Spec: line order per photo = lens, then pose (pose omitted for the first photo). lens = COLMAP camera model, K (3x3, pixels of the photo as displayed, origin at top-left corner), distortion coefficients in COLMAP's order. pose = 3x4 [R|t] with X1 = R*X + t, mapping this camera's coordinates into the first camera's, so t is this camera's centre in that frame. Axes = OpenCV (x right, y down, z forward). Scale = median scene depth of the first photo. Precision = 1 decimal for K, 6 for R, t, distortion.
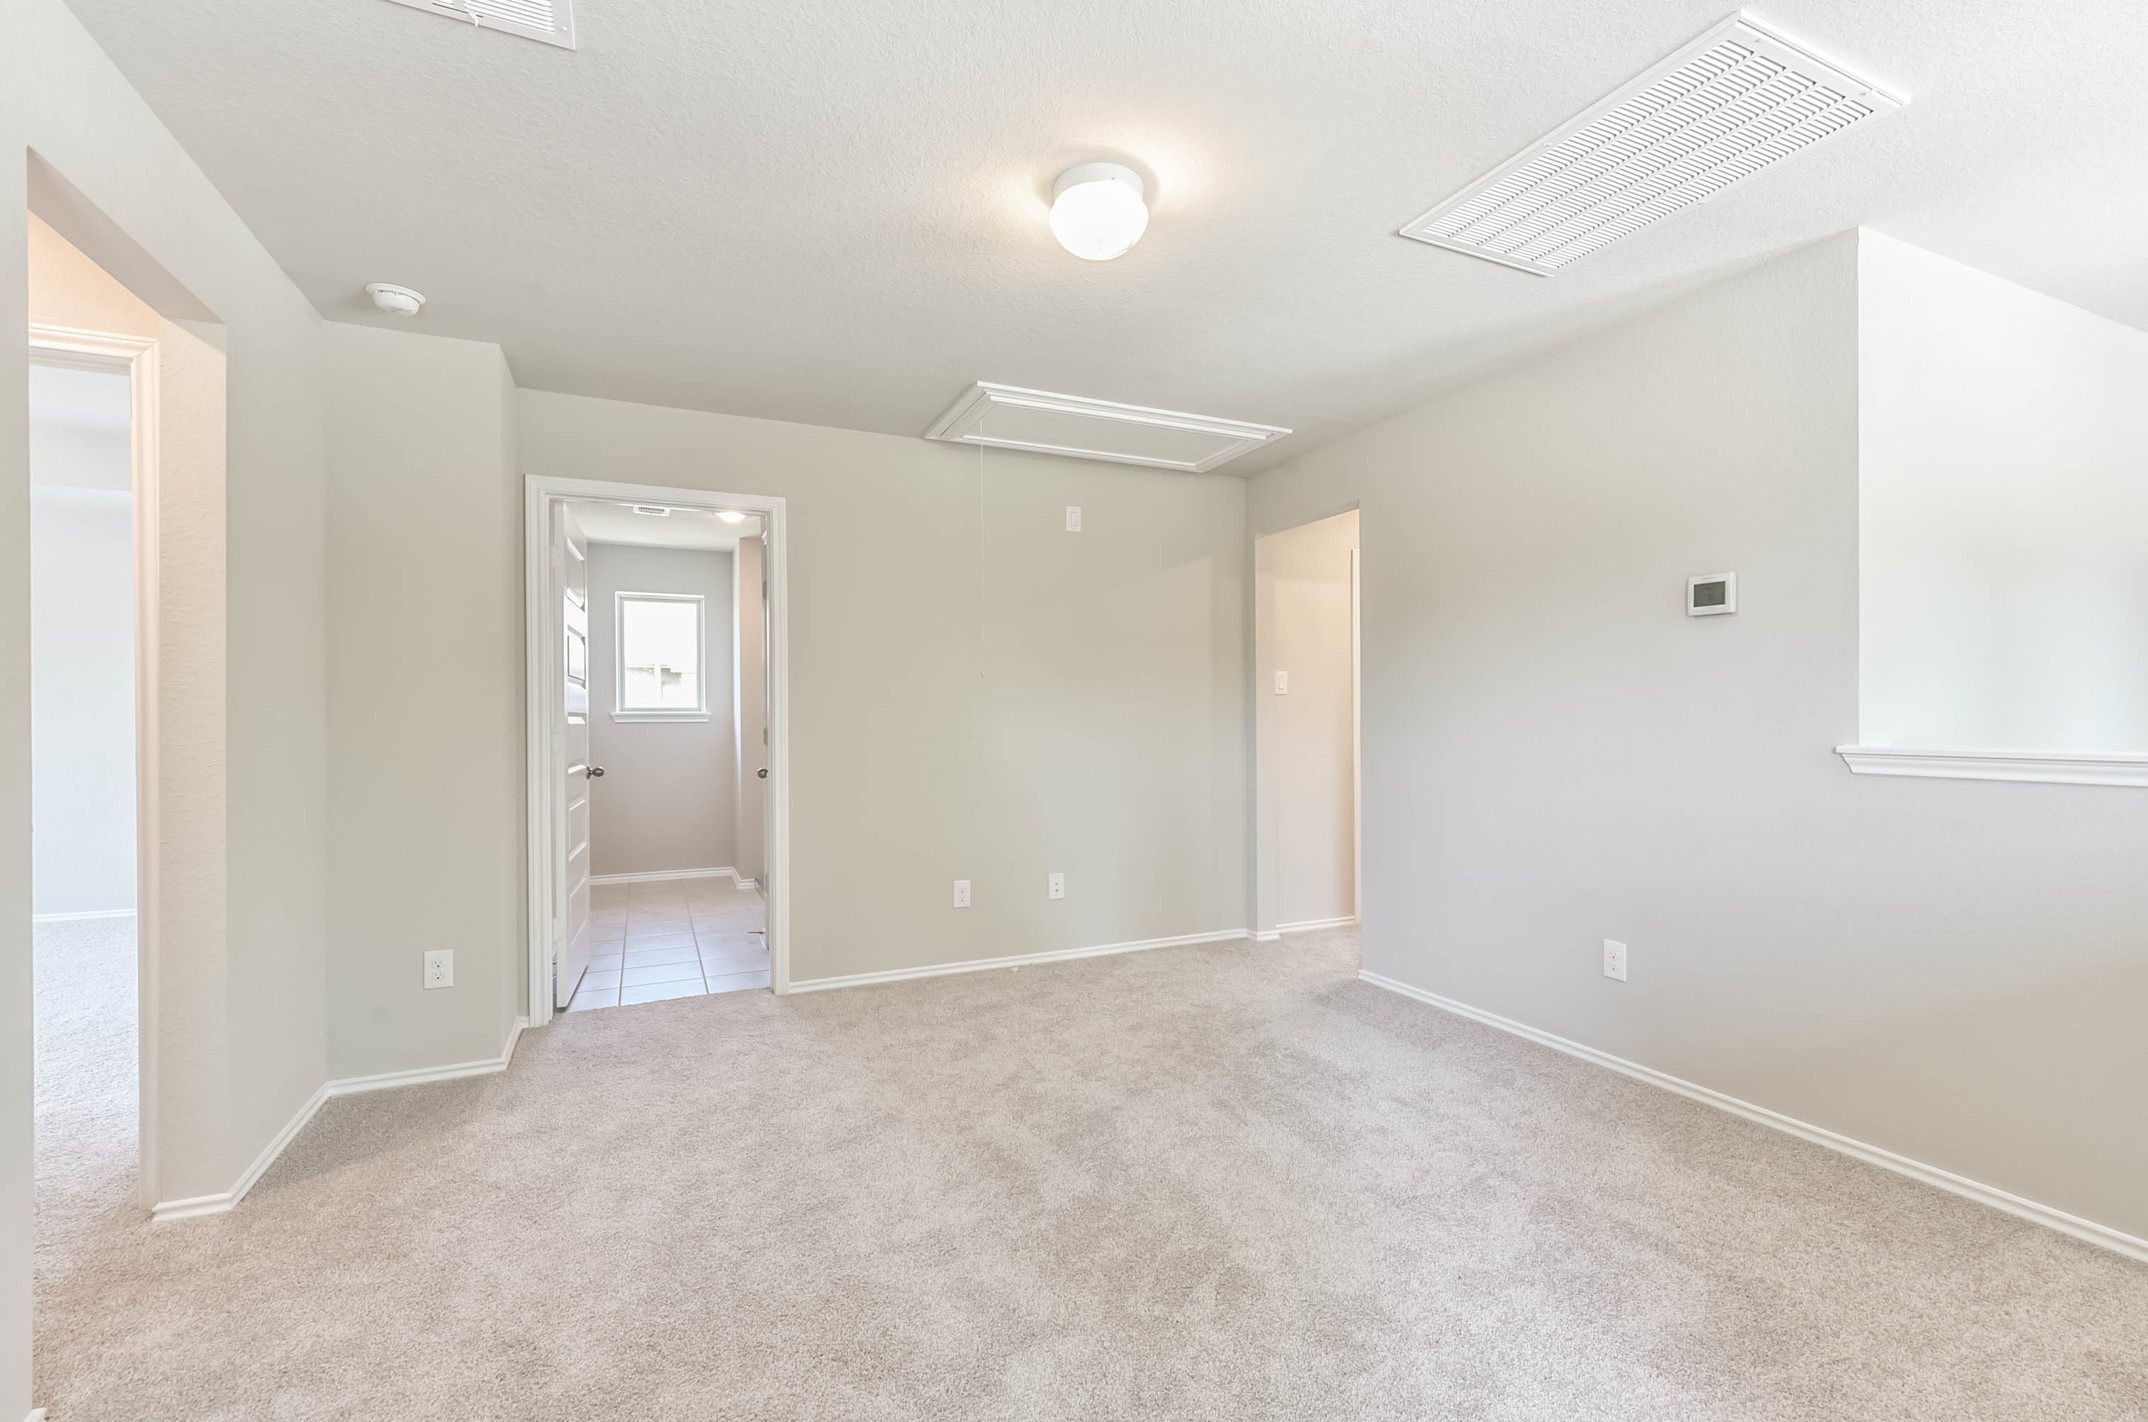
lens RADIAL K [[936.6, 0, 1079.2], [0, 936.6, 715.0], [0, 0, 1]] dist [0.008312, -0.004415]
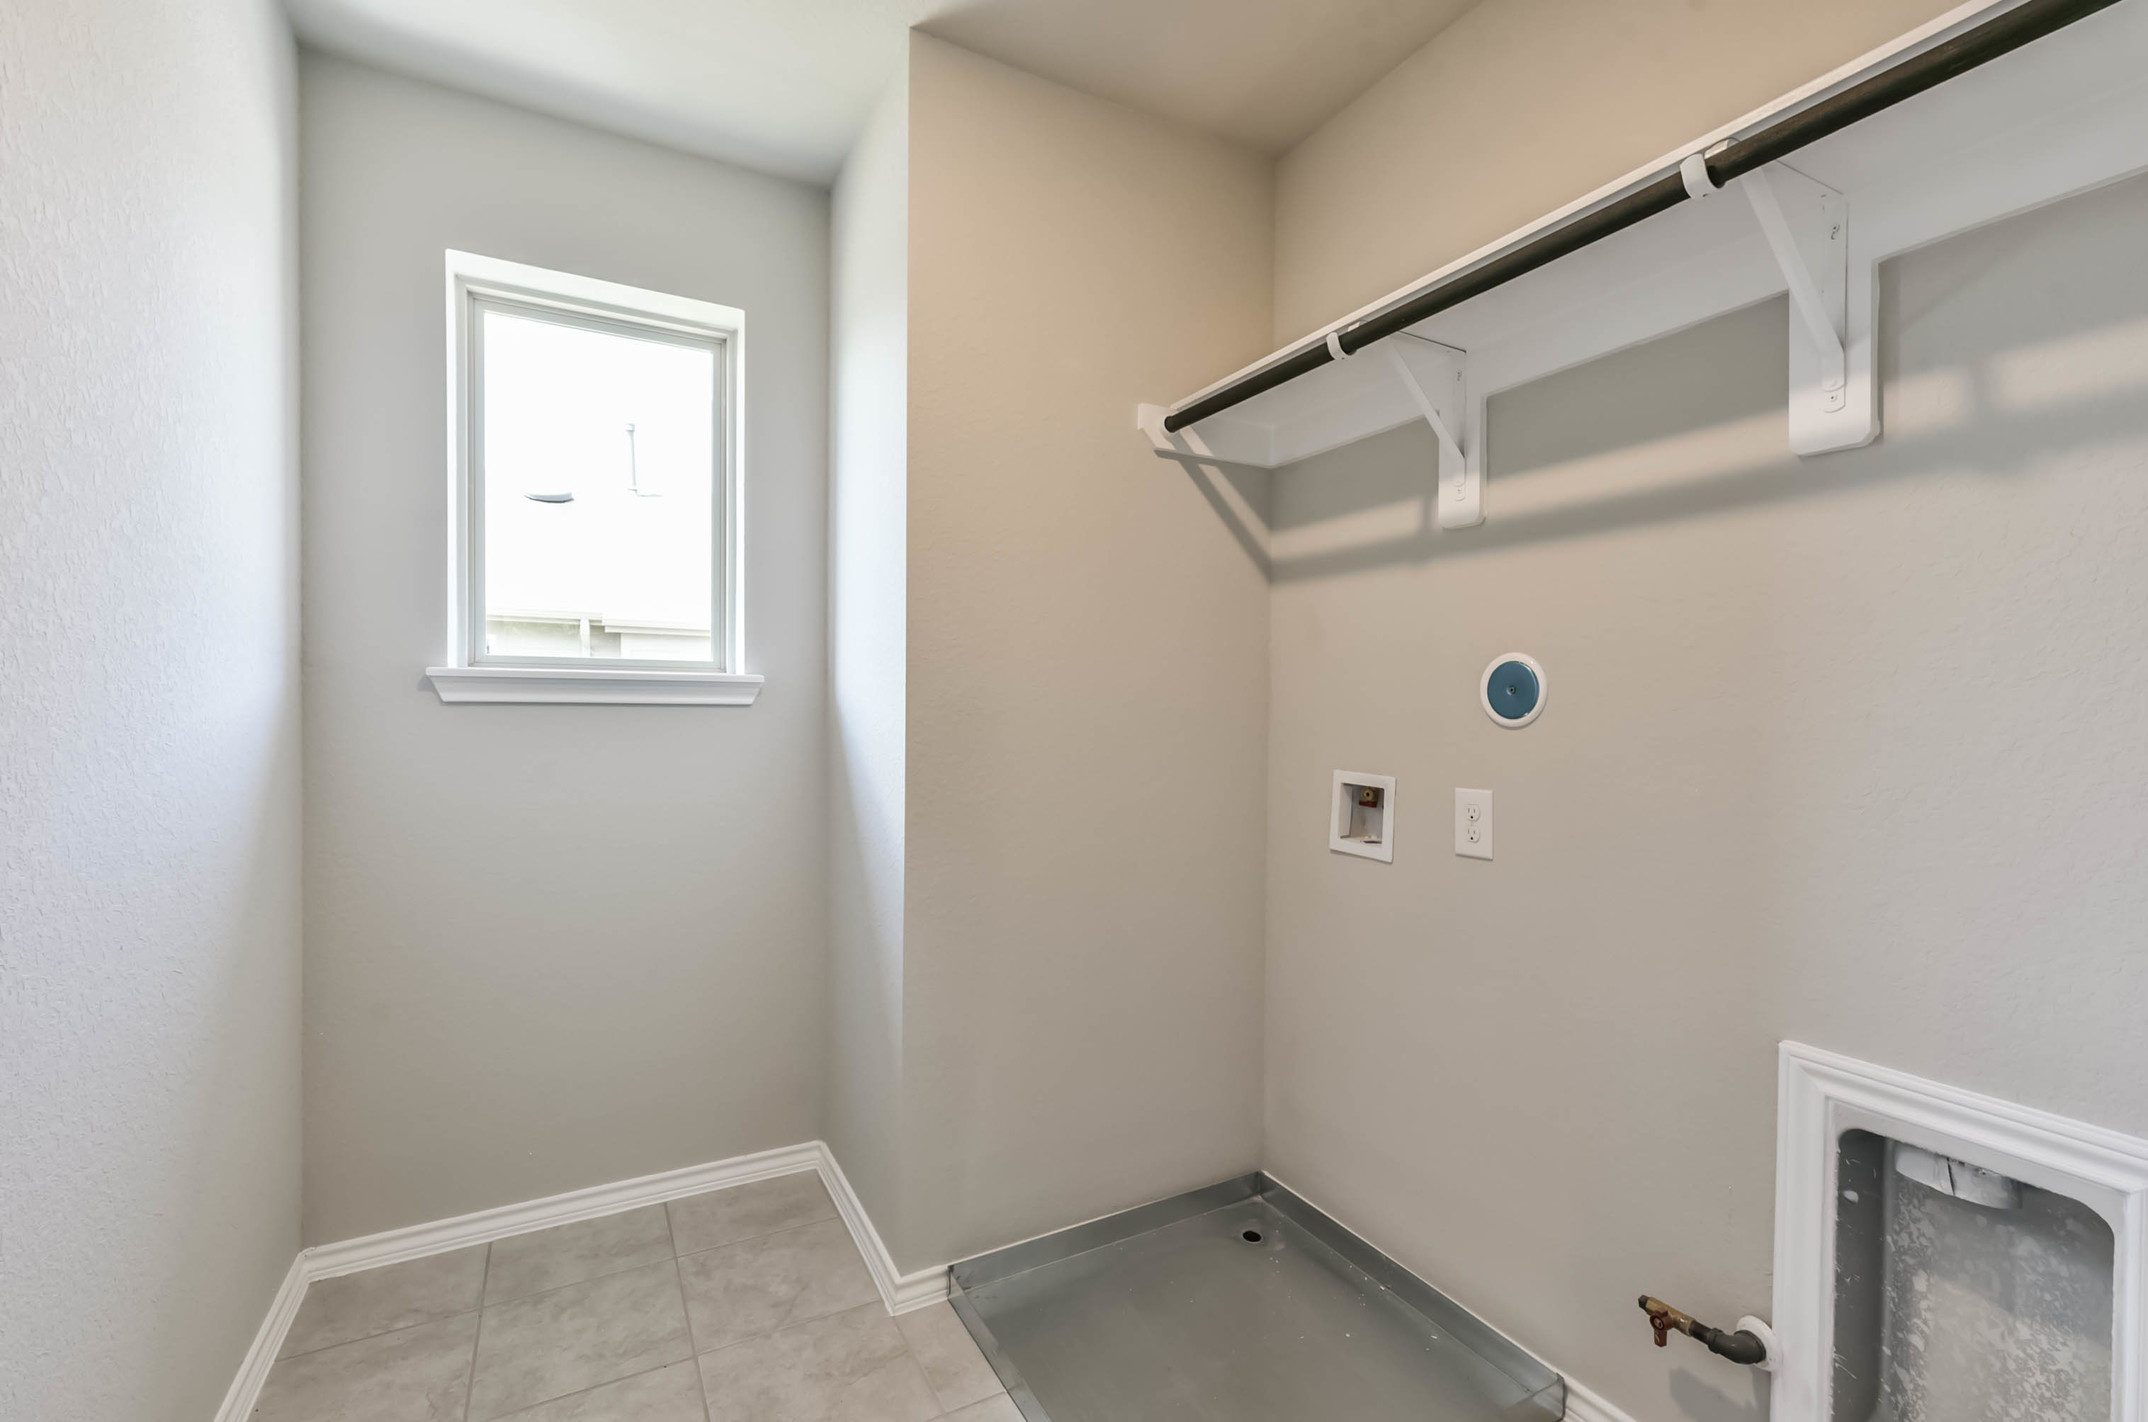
lens RADIAL K [[936.6, 0, 1072.9], [0, 936.6, 713.1], [0, 0, 1]] dist [0.008312, -0.004415]
pose [[0.998187, 0.008996, 0.059510, -0.303645], [-0.009483, 0.999924, 0.007910, 0.007281], [-0.059435, -0.008460, 0.998196, 0.667000]]
